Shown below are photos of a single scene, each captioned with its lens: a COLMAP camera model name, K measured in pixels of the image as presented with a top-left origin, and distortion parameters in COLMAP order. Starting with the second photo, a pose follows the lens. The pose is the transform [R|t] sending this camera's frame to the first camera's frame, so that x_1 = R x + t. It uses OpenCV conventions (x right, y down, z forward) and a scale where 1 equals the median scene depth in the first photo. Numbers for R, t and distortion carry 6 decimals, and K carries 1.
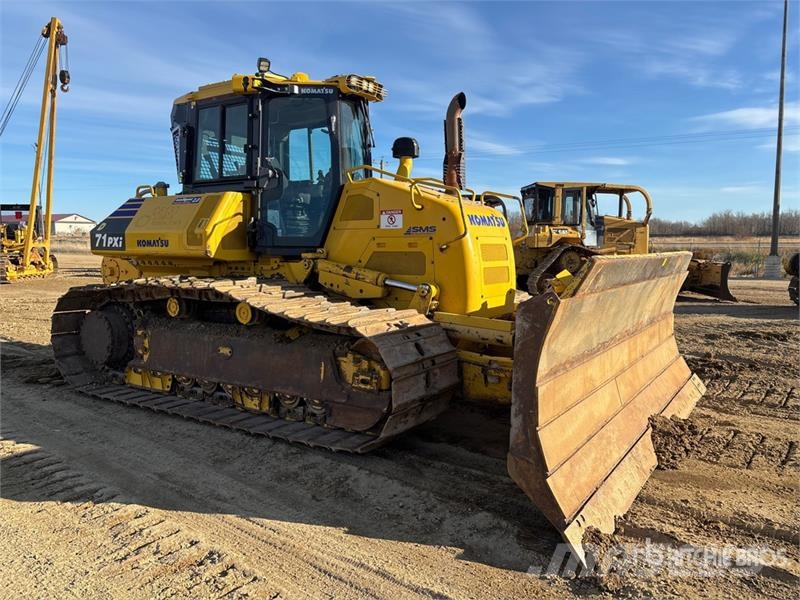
lens RADIAL K [[601.5, 0, 403.4], [0, 601.5, 299.1], [0, 0, 1]] dist [0.052675, -0.048924]
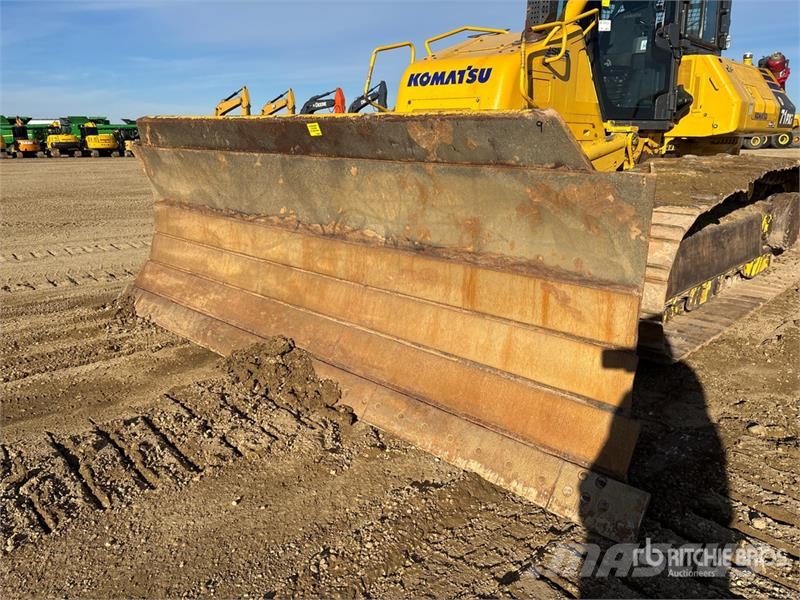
lens RADIAL K [[601.5, 0, 403.4], [0, 601.5, 299.1], [0, 0, 1]] dist [0.052675, -0.048924]
pose [[-0.193112, 0.258669, -0.946466, 0.967002], [-0.098709, 0.954608, 0.281034, -0.072413], [0.976199, 0.147696, -0.158814, 1.122041]]
